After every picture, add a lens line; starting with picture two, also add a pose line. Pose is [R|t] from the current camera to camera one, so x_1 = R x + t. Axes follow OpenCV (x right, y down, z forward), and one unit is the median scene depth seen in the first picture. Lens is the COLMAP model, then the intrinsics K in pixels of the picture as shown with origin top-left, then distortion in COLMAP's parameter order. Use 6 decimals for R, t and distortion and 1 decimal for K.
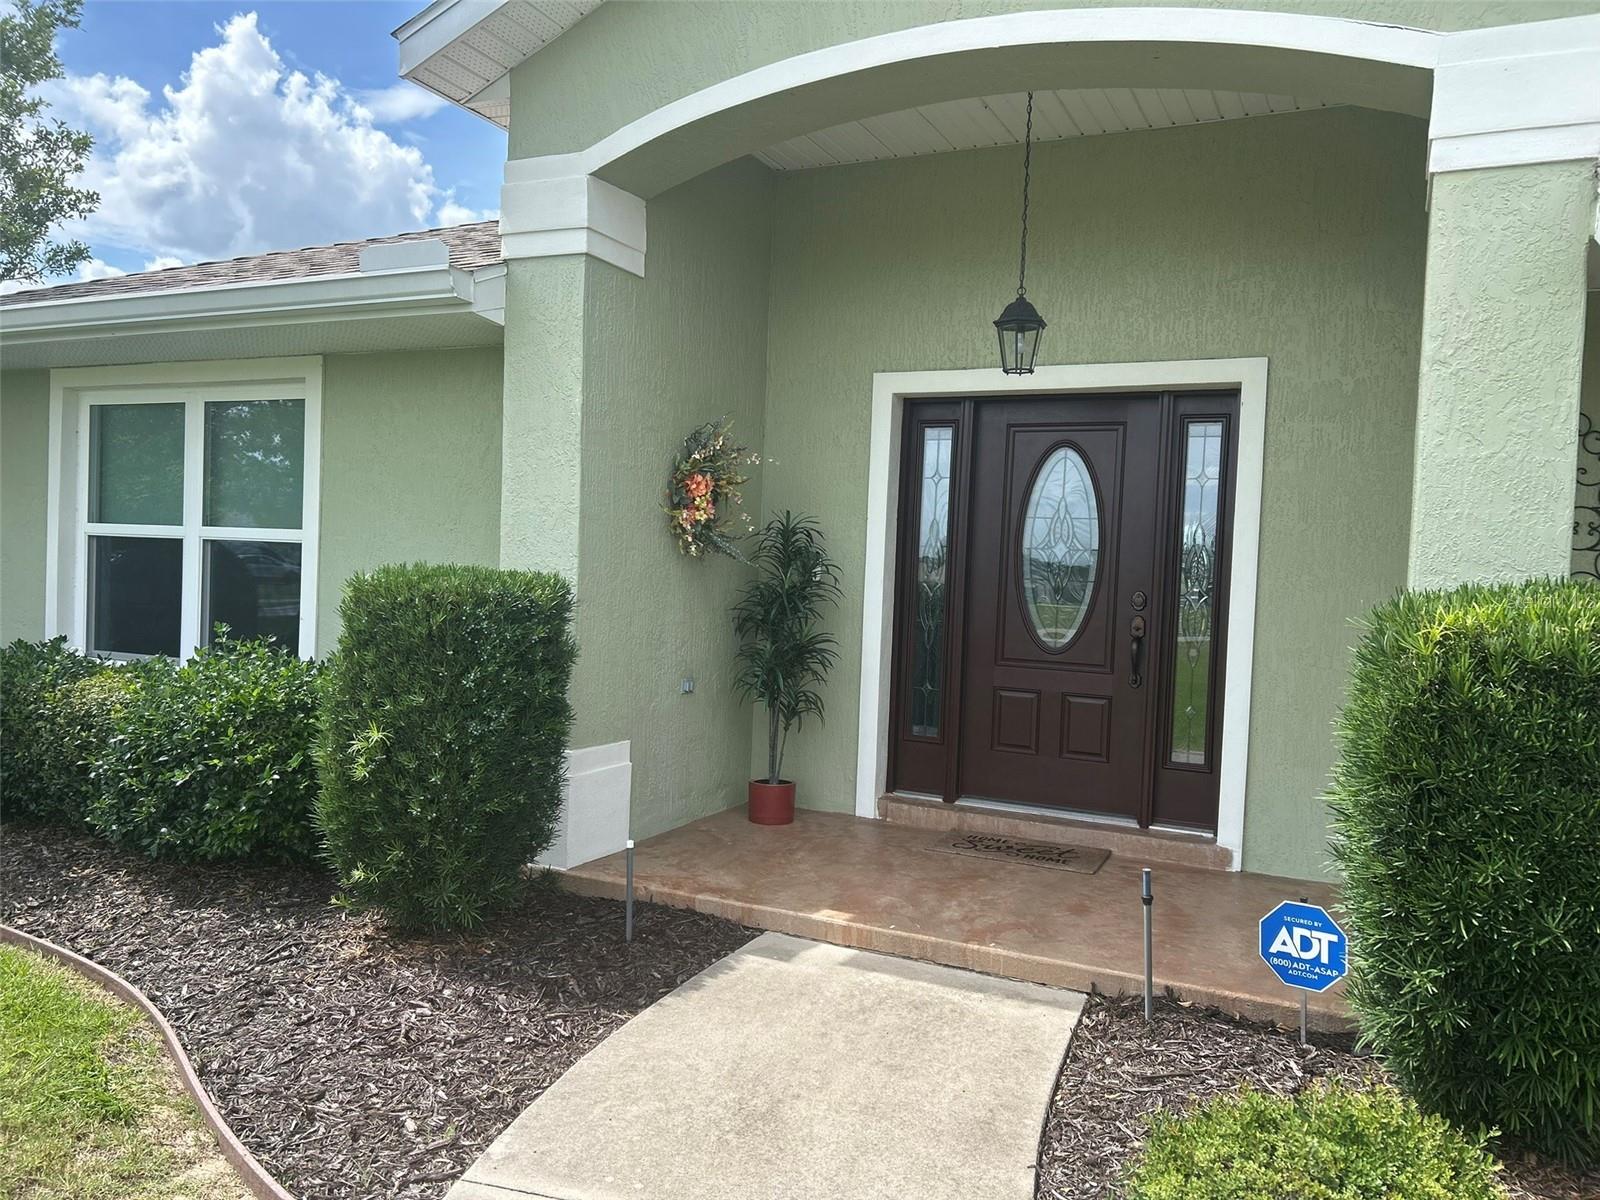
lens RADIAL K [[1197.5, 0, 800.0], [0, 1197.5, 600.0], [0, 0, 1]] dist [0.026027, -0.001805]
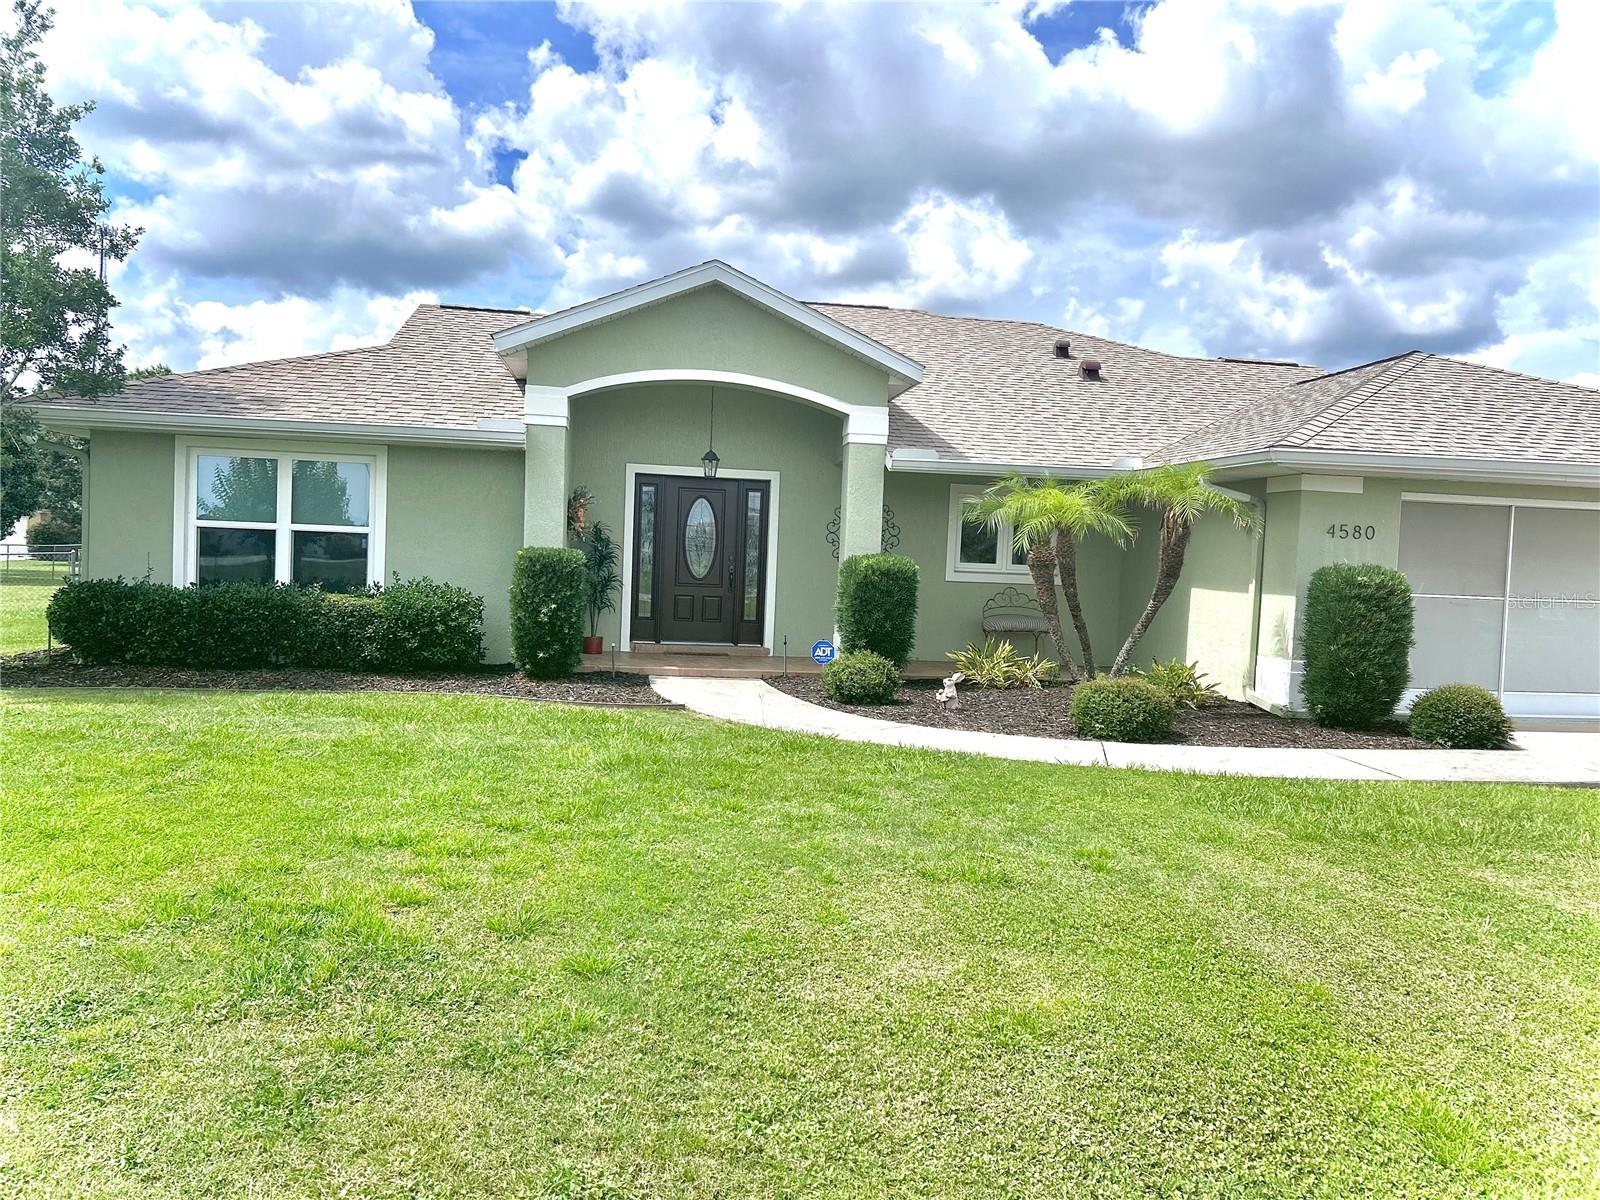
lens RADIAL K [[1197.5, 0, 800.0], [0, 1197.5, 600.0], [0, 0, 1]] dist [0.026027, -0.001805]
pose [[0.833415, -0.024379, 0.552110, -1.003770], [0.006866, 0.999406, 0.033765, 0.002181], [-0.552606, -0.024349, 0.833087, -1.214017]]
